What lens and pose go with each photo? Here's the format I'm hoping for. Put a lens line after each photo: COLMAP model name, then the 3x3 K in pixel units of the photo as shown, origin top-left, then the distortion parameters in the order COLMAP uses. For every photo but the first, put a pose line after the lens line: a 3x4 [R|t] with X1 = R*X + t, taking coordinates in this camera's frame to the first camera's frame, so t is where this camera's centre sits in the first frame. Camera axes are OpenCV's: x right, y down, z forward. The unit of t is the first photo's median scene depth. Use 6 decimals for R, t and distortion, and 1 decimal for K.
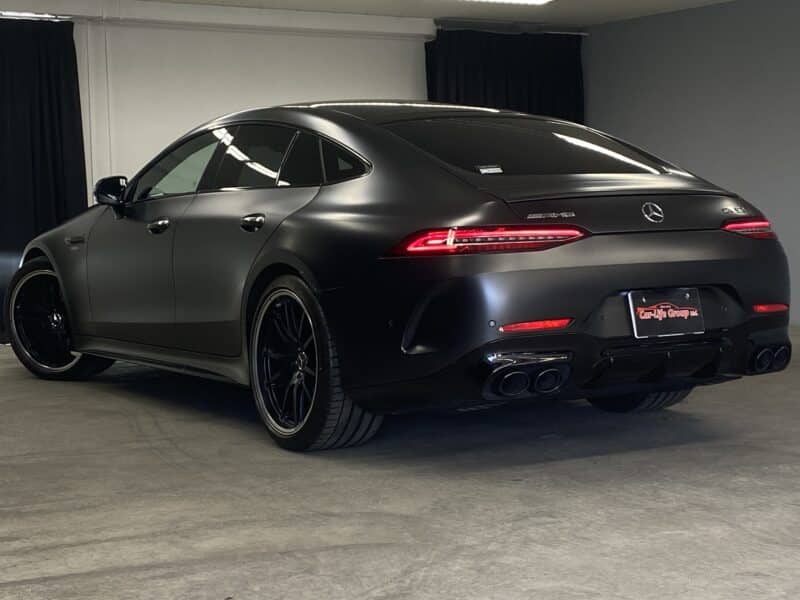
lens RADIAL K [[1467.7, 0, 400.0], [0, 1467.7, 300.0], [0, 0, 1]] dist [0.406569, 0.226270]
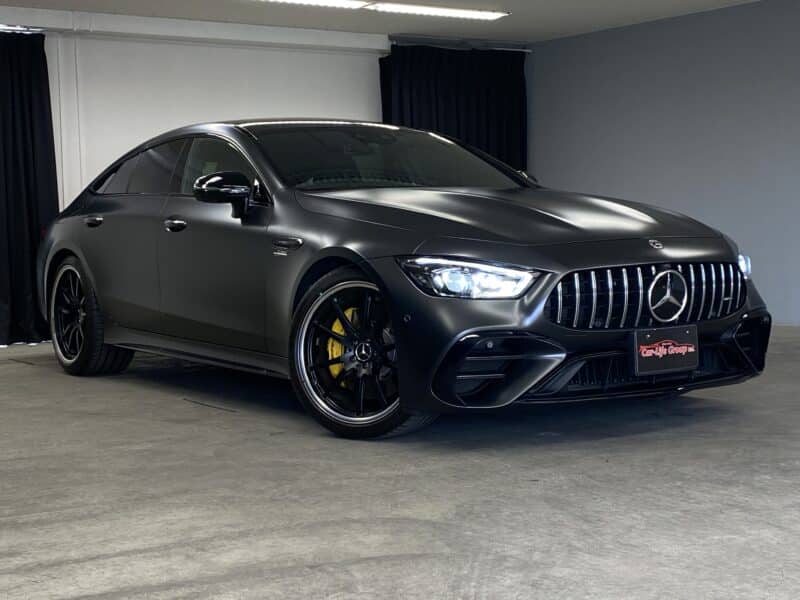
lens RADIAL K [[1332.9, 0, 363.0], [0, 1332.9, 298.8], [0, 0, 1]] dist [0.366382, -0.260516]
pose [[0.999631, -0.010145, 0.025182, -0.061267], [0.010387, 0.999901, -0.009503, 0.014672], [-0.025083, 0.009761, 0.999638, 0.166103]]
